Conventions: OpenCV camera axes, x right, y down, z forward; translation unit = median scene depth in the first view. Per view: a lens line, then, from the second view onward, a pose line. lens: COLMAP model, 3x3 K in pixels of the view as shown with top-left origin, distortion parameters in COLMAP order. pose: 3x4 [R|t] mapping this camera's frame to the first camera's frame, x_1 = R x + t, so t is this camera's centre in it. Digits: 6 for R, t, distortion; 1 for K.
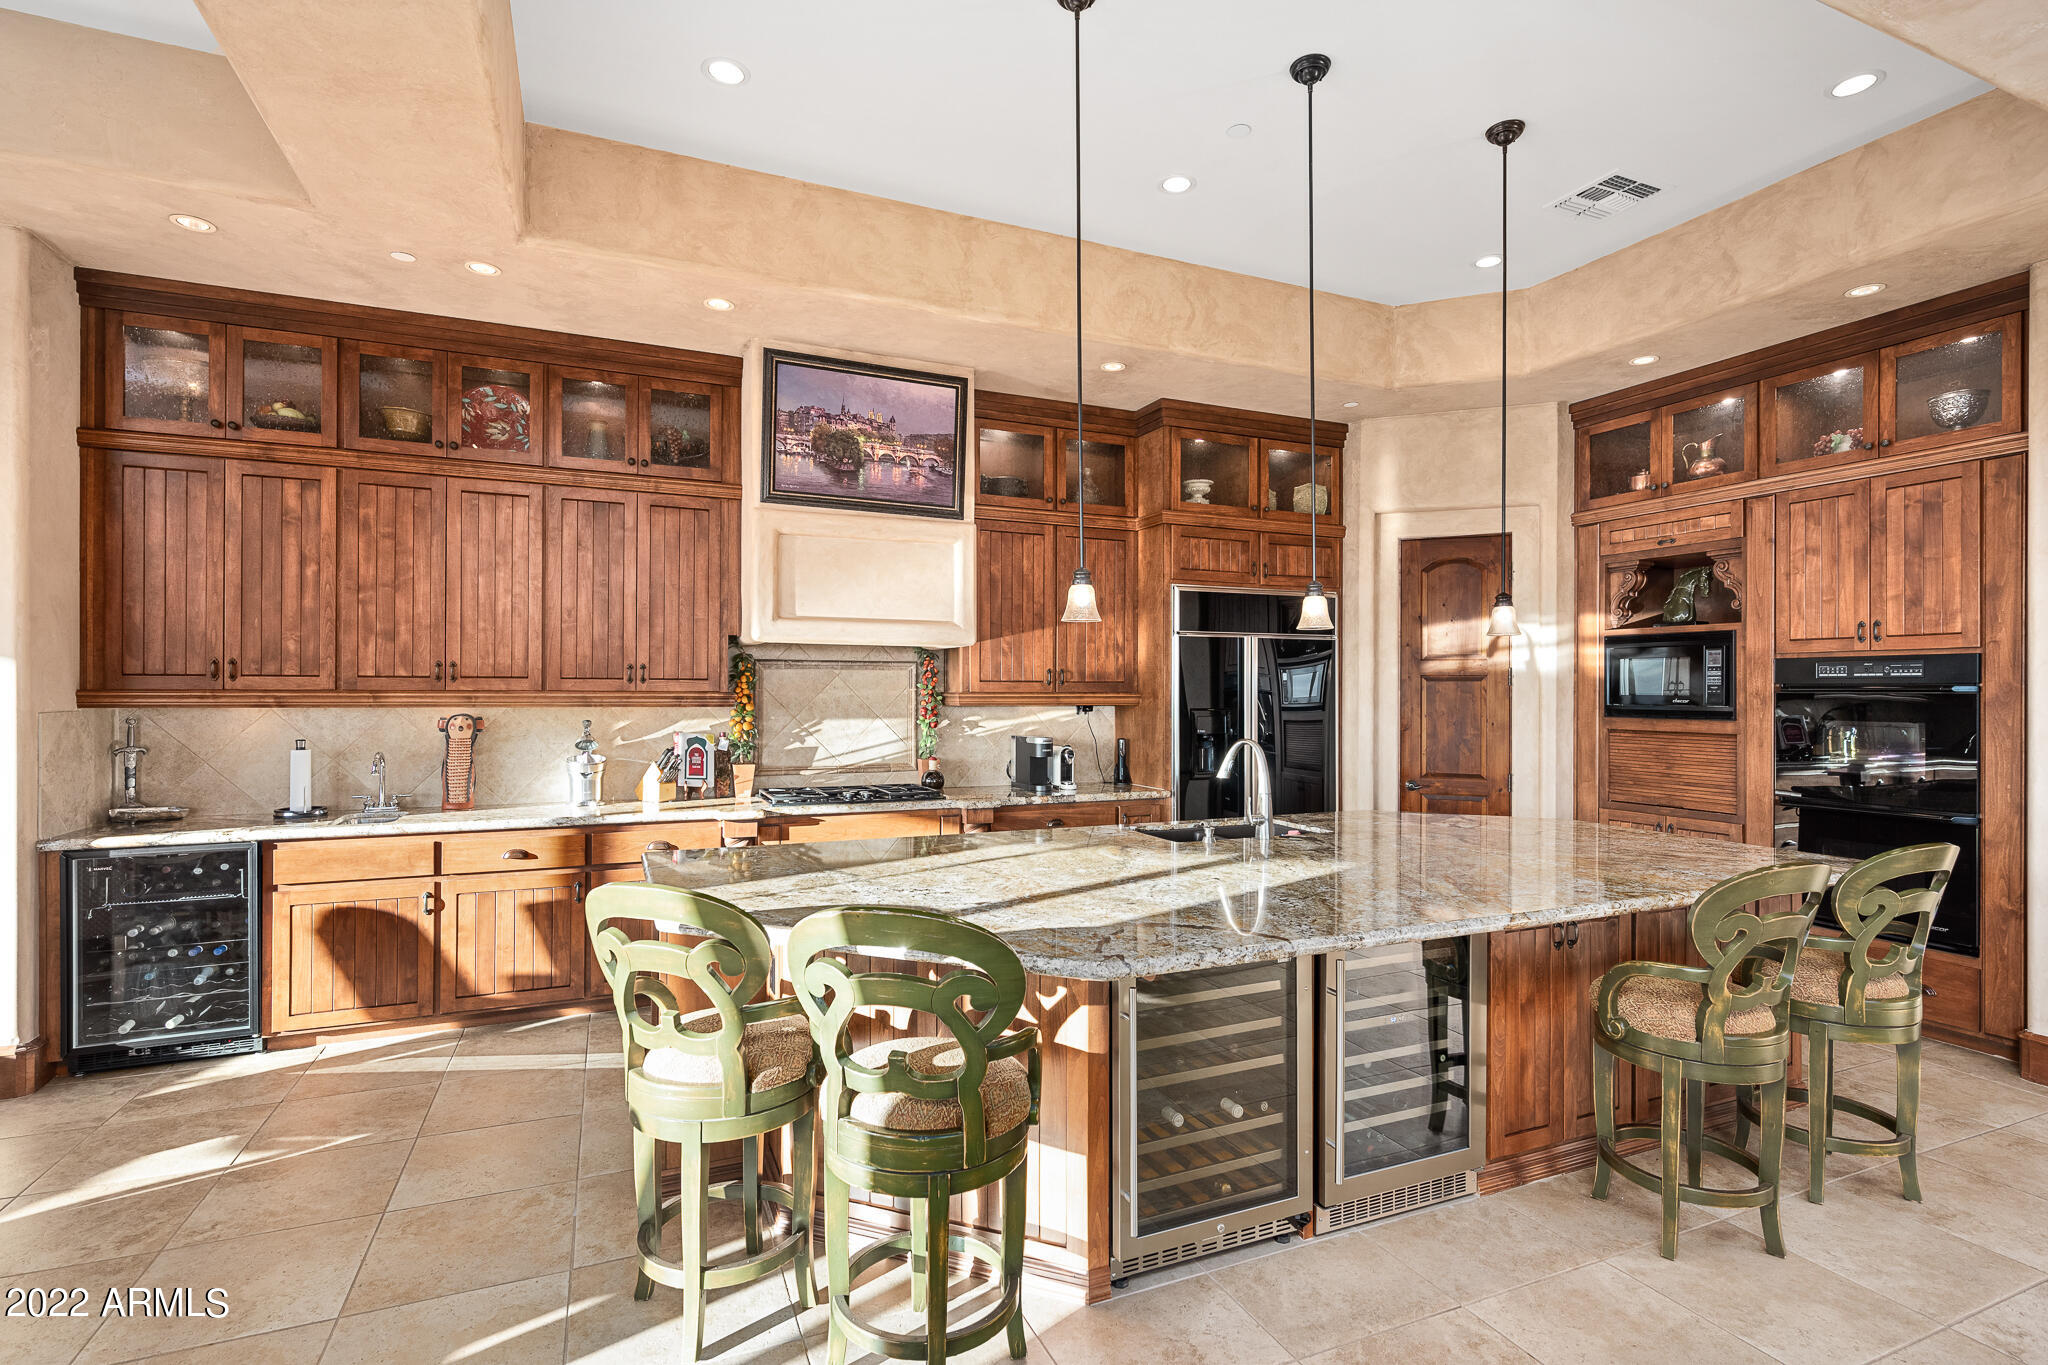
lens RADIAL K [[950.4, 0, 1021.4], [0, 950.4, 684.8], [0, 0, 1]] dist [0.001553, 0.000172]
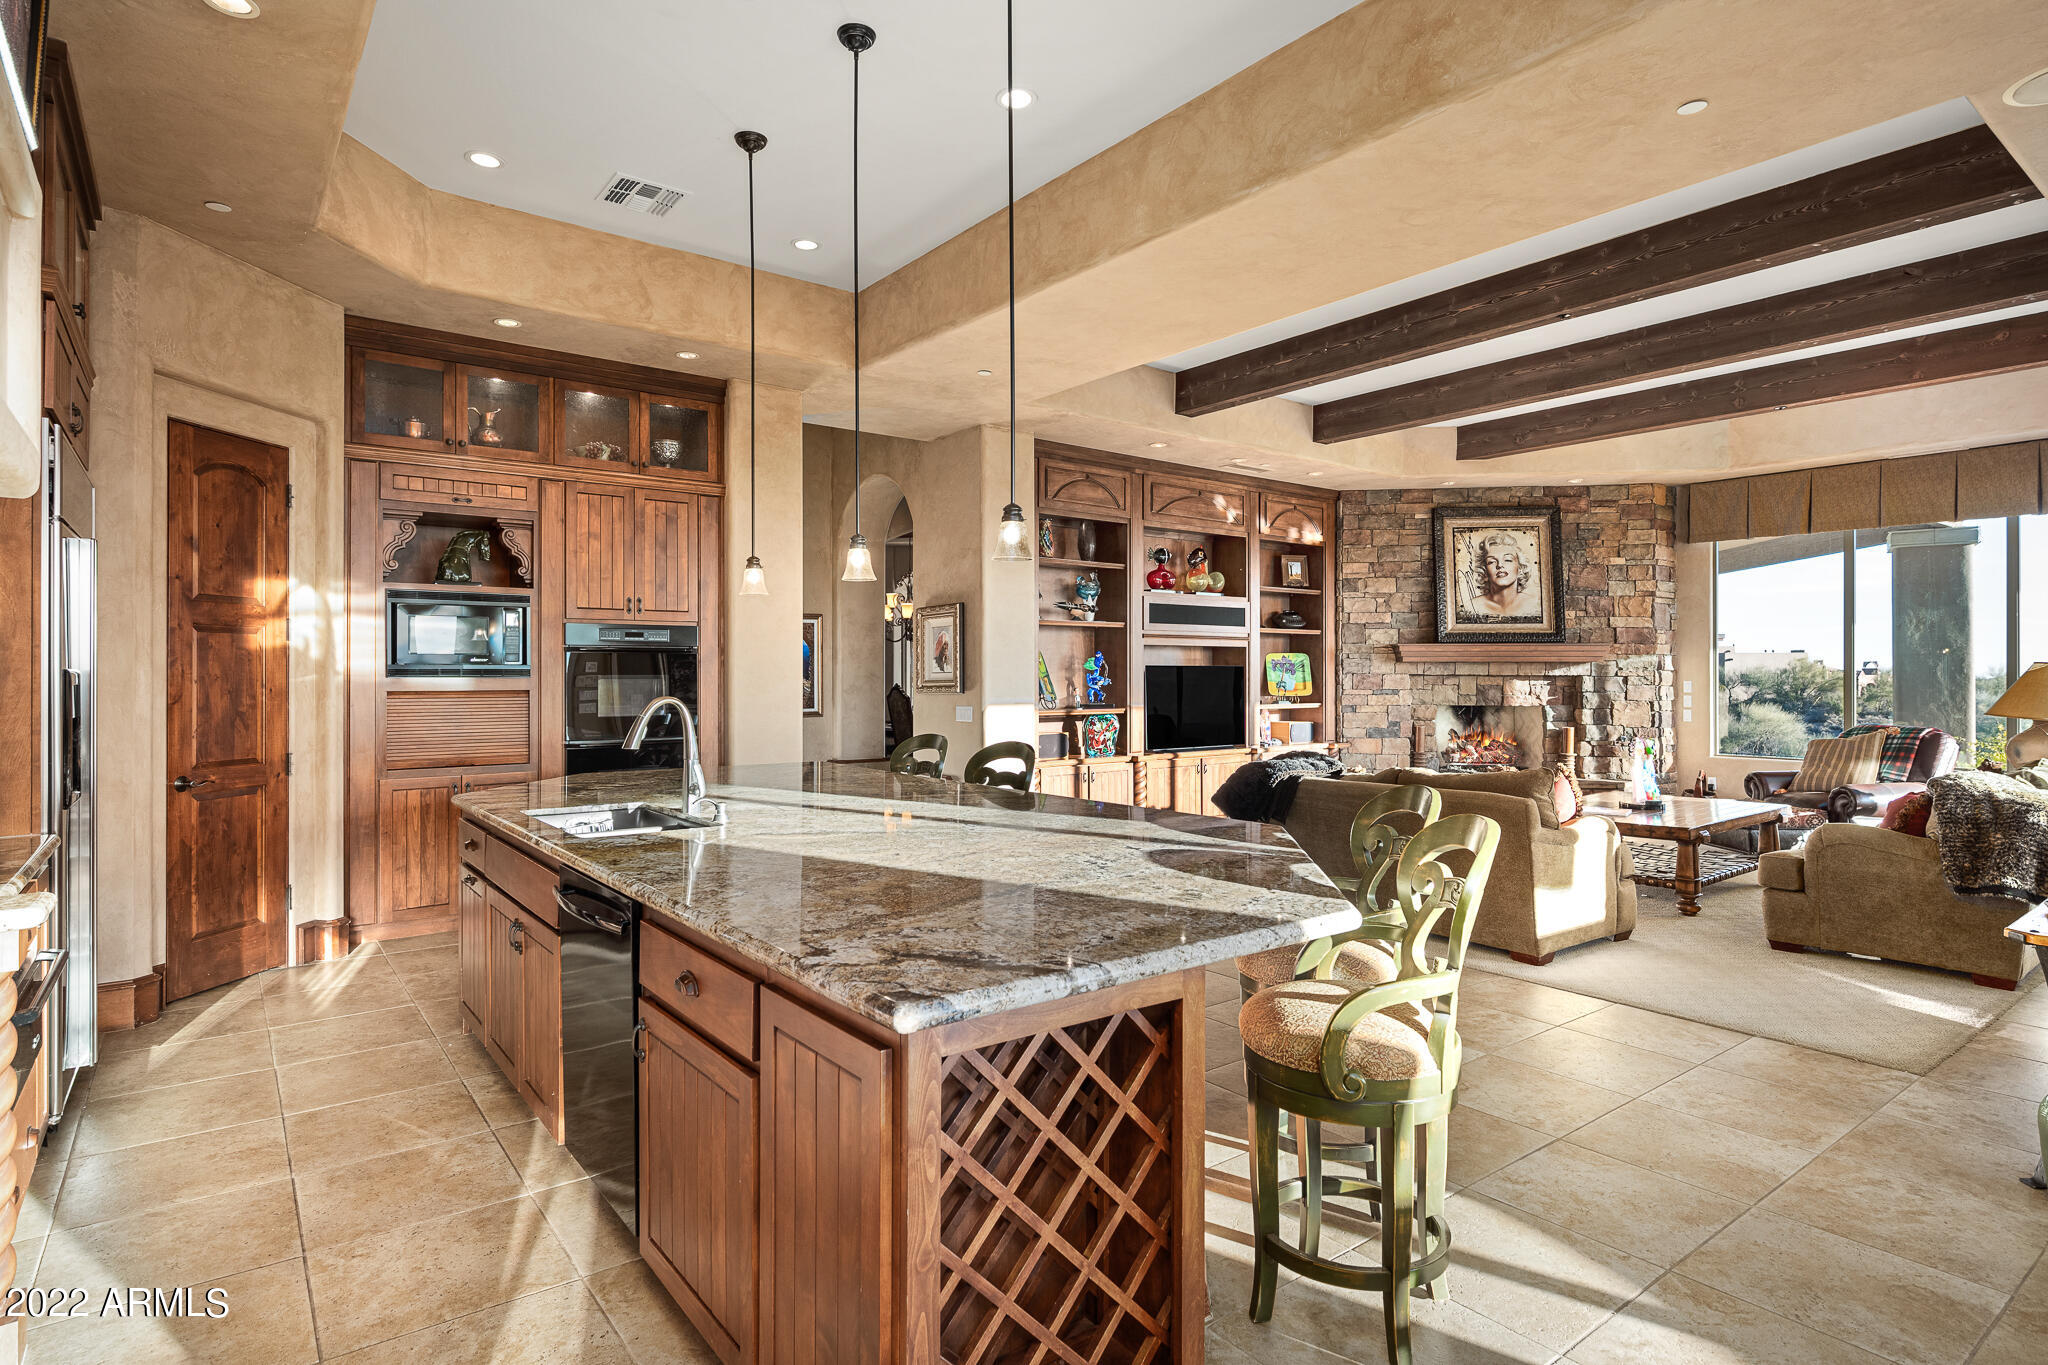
lens RADIAL K [[1069.9, 0, 1021.4], [0, 1069.9, 675.1], [0, 0, 1]] dist [-0.000775, -0.000029]
pose [[-0.245202, -0.000396, 0.969472, -0.565930], [0.000680, 1.000000, 0.000581, 0.033504], [-0.969472, 0.000802, -0.245202, 0.722215]]
